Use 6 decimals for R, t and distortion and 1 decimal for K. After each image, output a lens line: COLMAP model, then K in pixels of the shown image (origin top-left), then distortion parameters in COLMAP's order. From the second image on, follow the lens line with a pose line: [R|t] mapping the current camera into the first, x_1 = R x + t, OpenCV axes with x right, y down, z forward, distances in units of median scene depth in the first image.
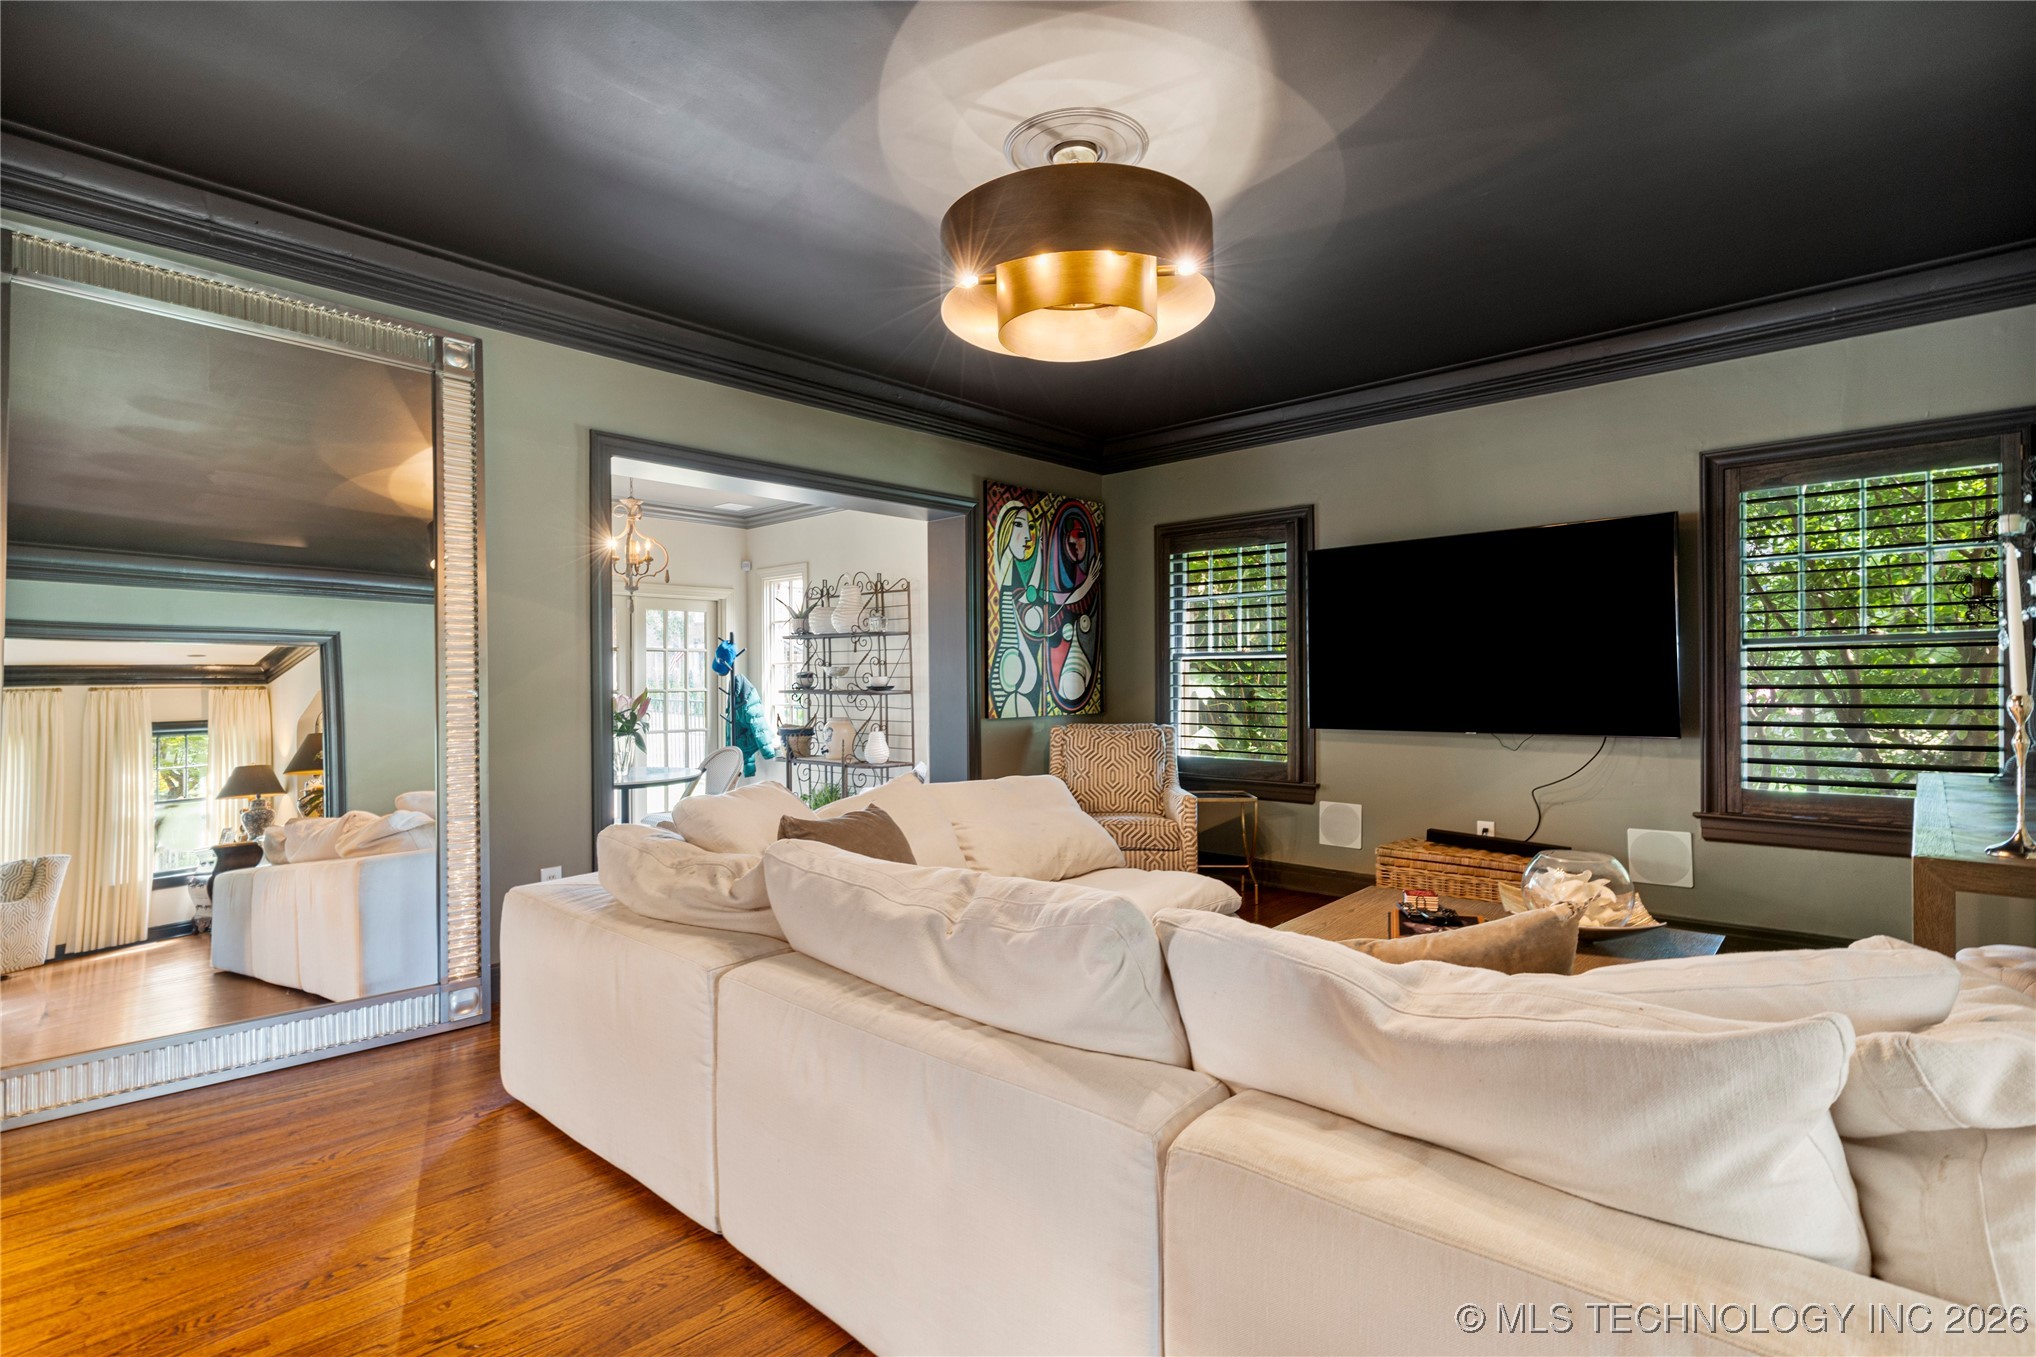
lens RADIAL K [[976.4, 0, 1015.1], [0, 976.4, 677.7], [0, 0, 1]] dist [0.002889, -0.001410]
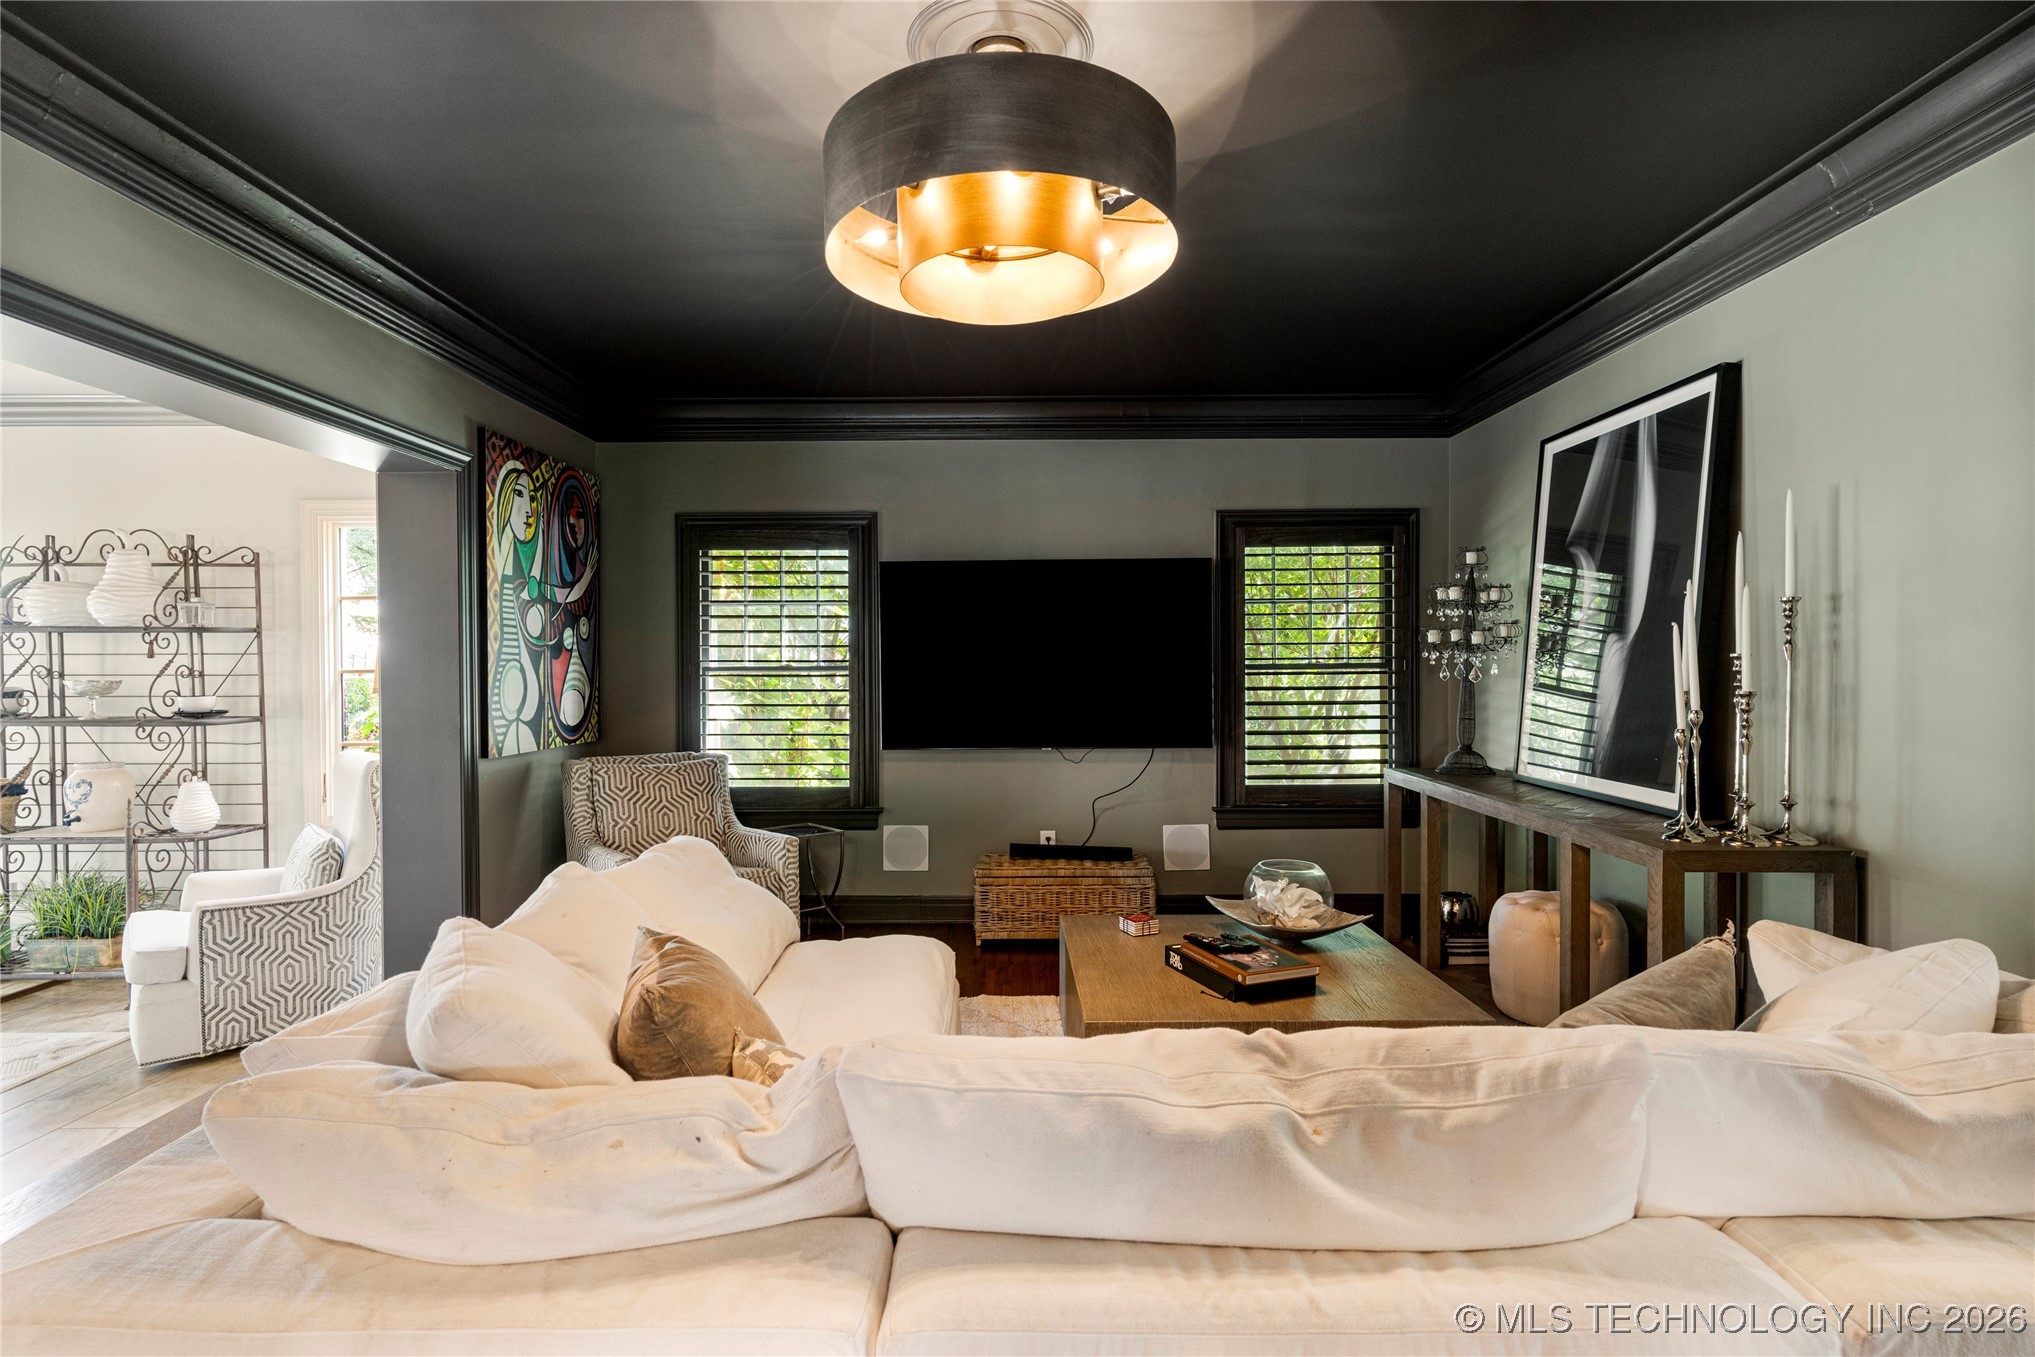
lens RADIAL K [[975.9, 0, 1013.2], [0, 975.9, 678.1], [0, 0, 1]] dist [0.002889, -0.001410]
pose [[0.738119, -0.003315, 0.674663, -0.219871], [-0.000454, 0.999985, 0.005410, -0.020945], [-0.674671, -0.004299, 0.738106, 0.200545]]
